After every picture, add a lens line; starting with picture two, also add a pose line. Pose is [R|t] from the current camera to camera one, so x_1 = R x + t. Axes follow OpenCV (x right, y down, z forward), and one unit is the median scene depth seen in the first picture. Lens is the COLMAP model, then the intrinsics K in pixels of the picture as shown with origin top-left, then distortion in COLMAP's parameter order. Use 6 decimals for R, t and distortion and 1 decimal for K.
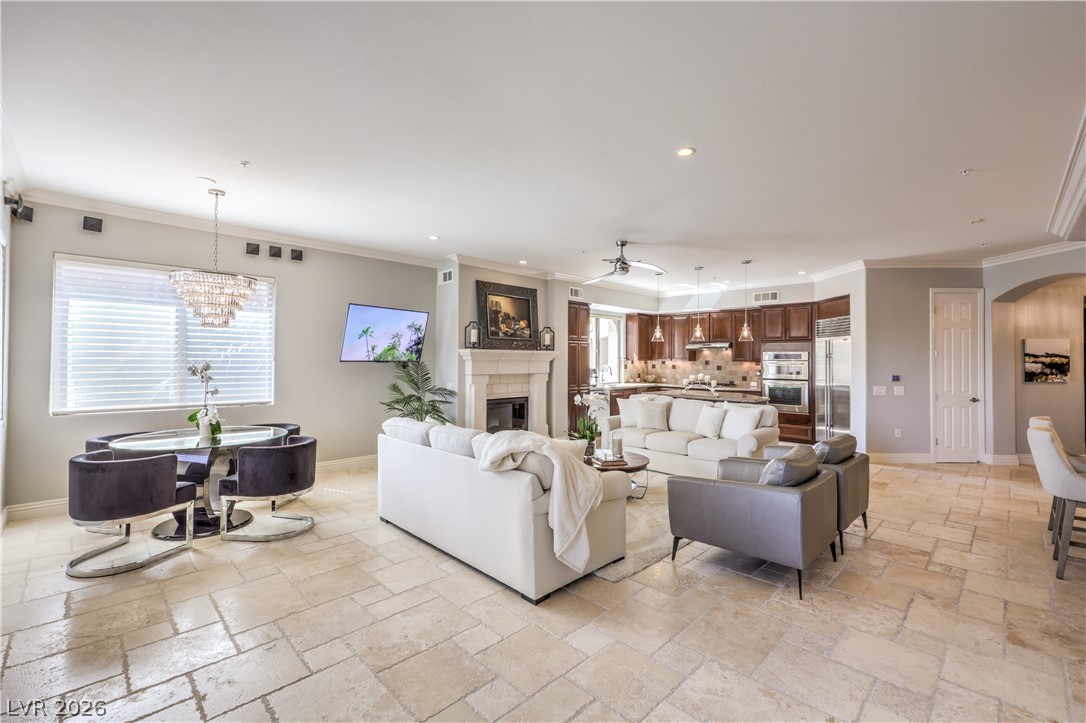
lens RADIAL K [[450.9, 0, 551.3], [0, 450.9, 361.7], [0, 0, 1]] dist [-0.000806, 0.000418]
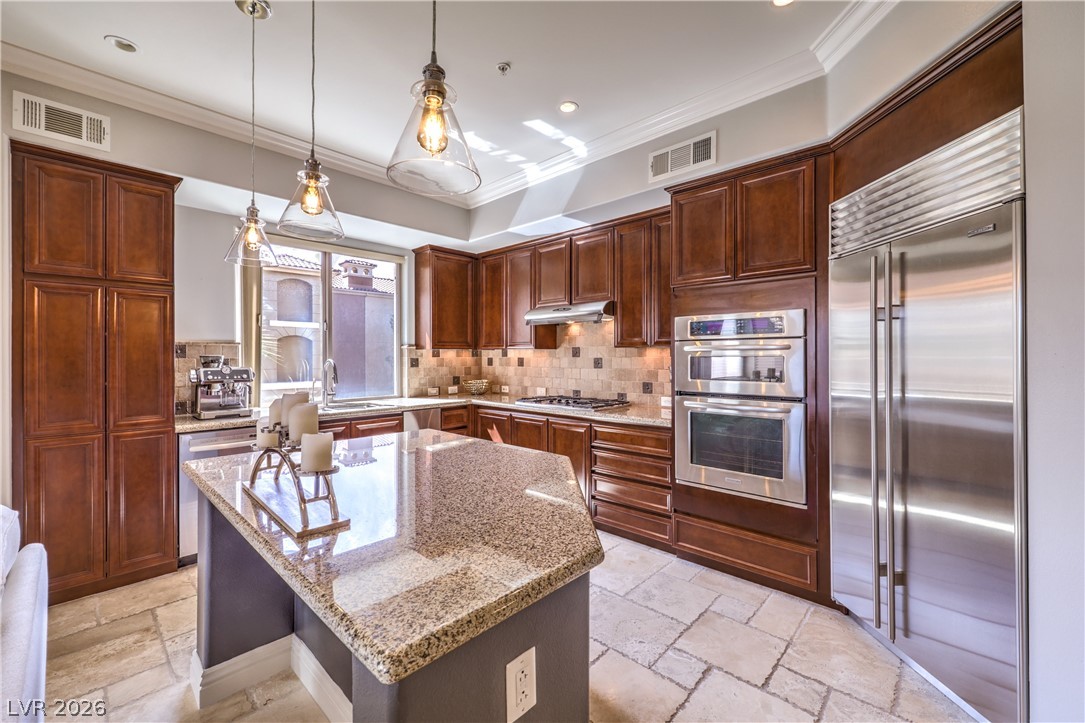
lens RADIAL K [[450.5, 0, 544.0], [0, 450.5, 364.0], [0, 0, 1]] dist [-0.000806, 0.000418]
pose [[0.999715, -0.011952, 0.020668, 0.318970], [0.011663, 0.999833, 0.014074, 0.008038], [-0.020833, -0.013829, 0.999687, 0.576502]]
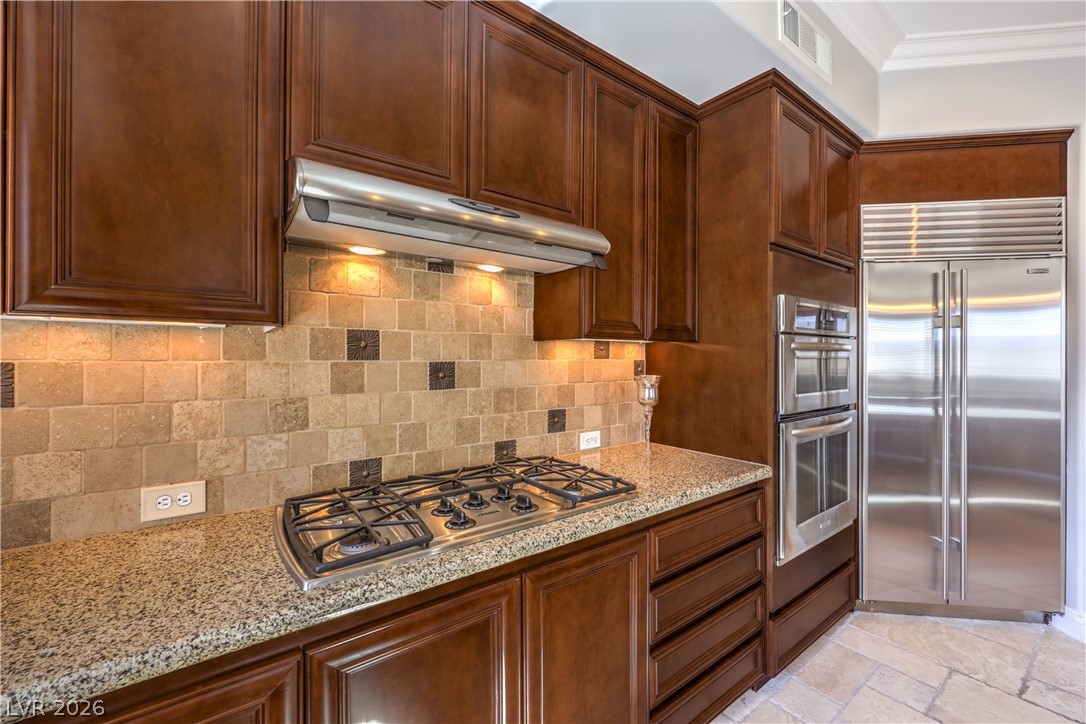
lens RADIAL K [[450.9, 0, 547.0], [0, 450.9, 357.5], [0, 0, 1]] dist [-0.000806, 0.000418]
pose [[0.126558, -0.012498, 0.991880, 0.214835], [0.001833, 0.999922, 0.012366, 0.005224], [-0.991958, 0.000253, 0.126571, 0.966703]]
